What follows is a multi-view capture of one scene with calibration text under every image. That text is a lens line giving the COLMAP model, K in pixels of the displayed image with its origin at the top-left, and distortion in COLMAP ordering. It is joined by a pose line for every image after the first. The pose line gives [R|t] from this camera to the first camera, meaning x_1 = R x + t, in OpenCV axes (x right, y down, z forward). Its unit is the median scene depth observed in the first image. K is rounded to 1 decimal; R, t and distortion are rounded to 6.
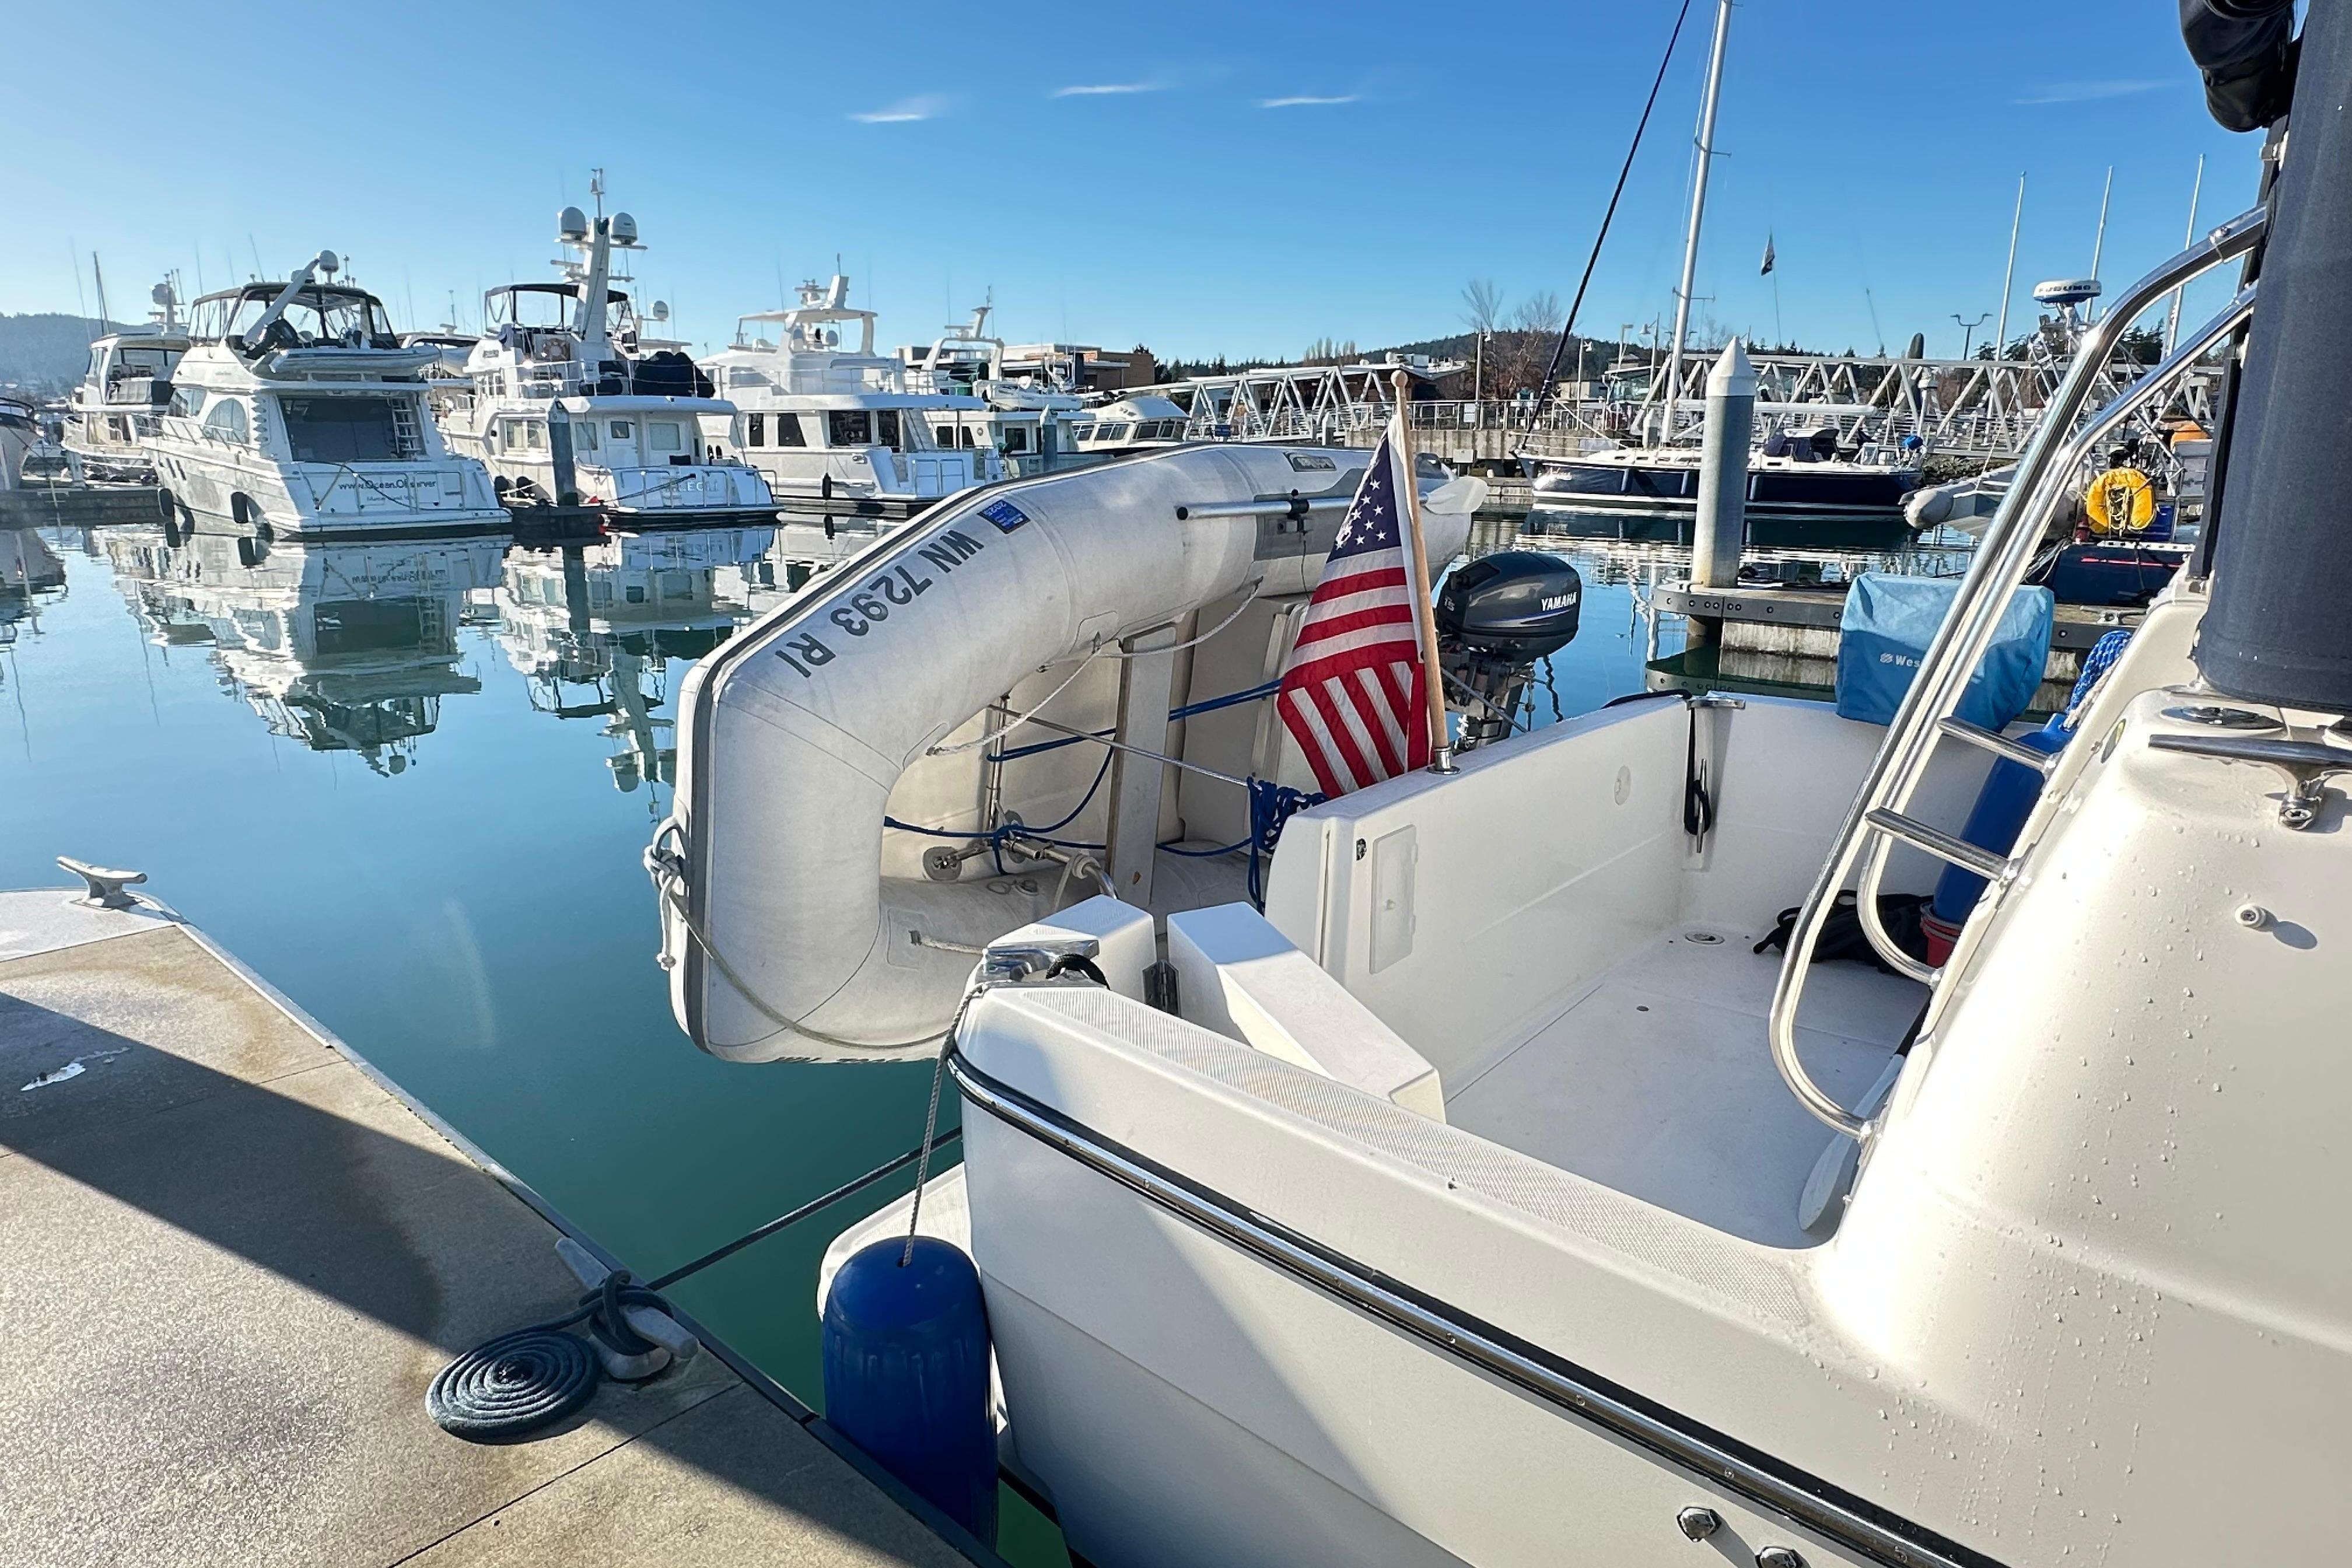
lens RADIAL K [[1415.2, 0, 1171.5], [0, 1415.2, 788.9], [0, 0, 1]] dist [-0.003598, 0.002440]
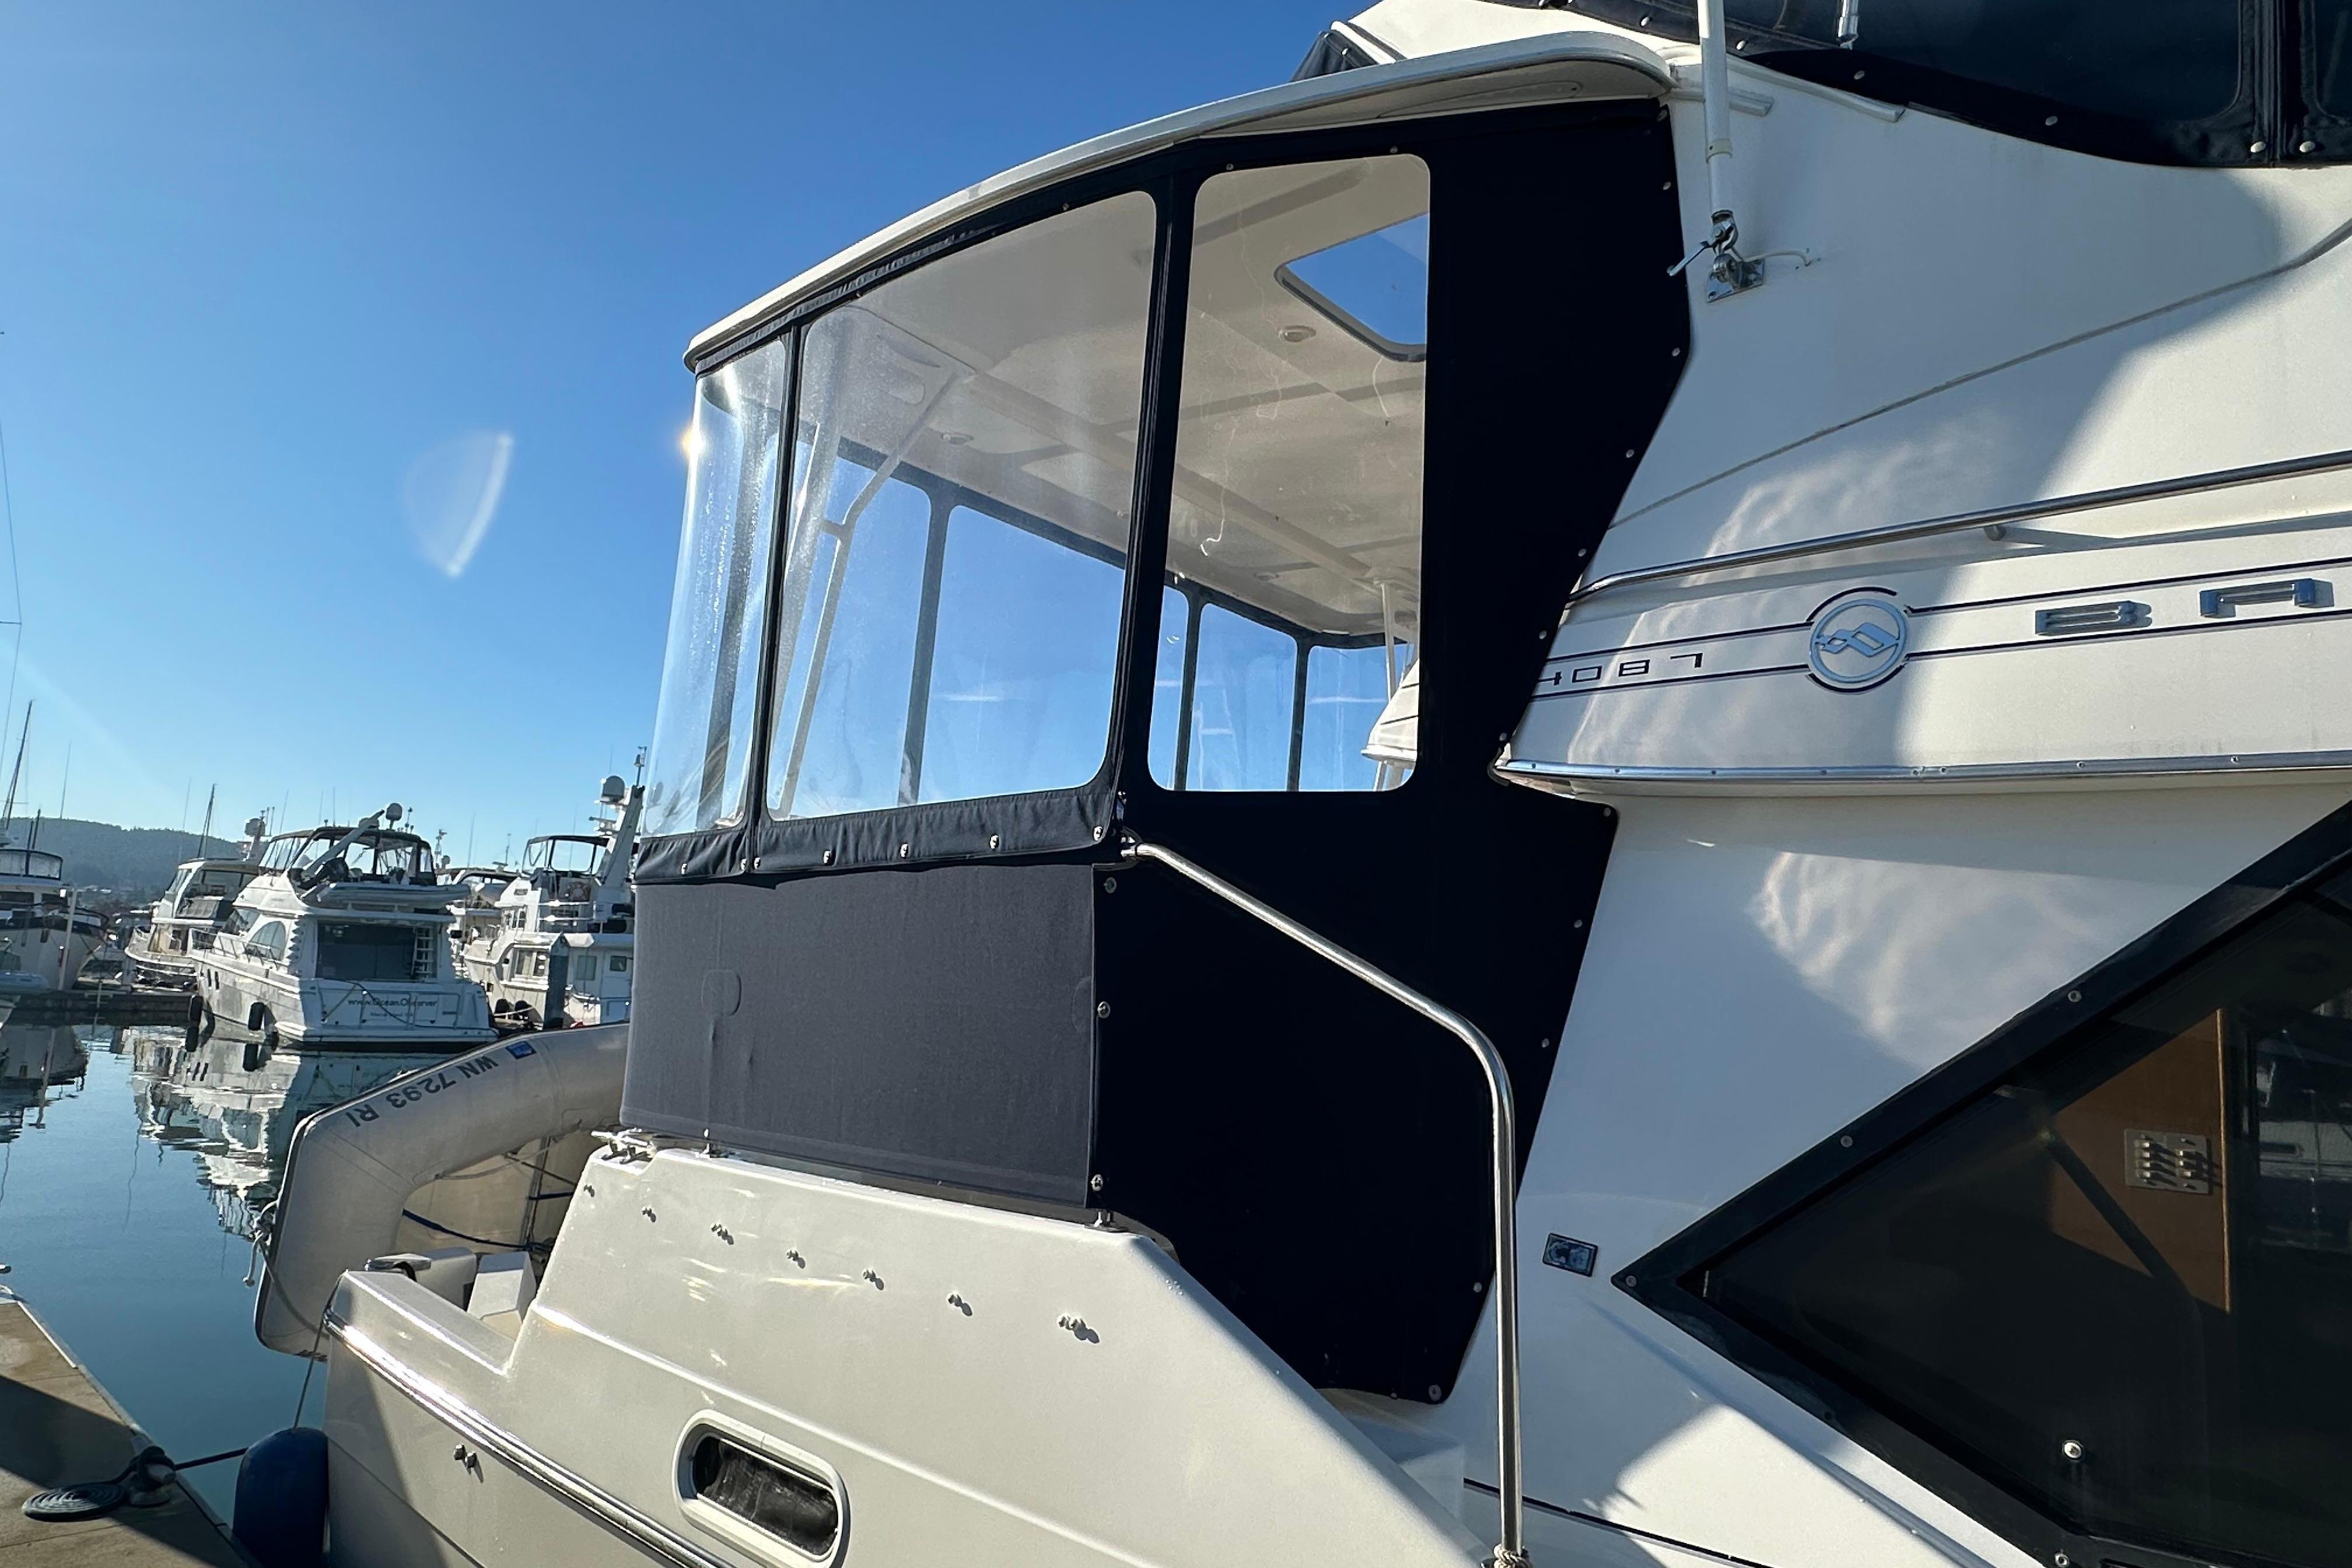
lens RADIAL K [[1415.2, 0, 1171.5], [0, 1415.2, 788.9], [0, 0, 1]] dist [-0.003598, 0.002440]
pose [[0.998666, 0.043406, -0.027965, 0.072318], [-0.050730, 0.925764, -0.374683, 0.013120], [0.009626, 0.375602, 0.926731, -0.077661]]
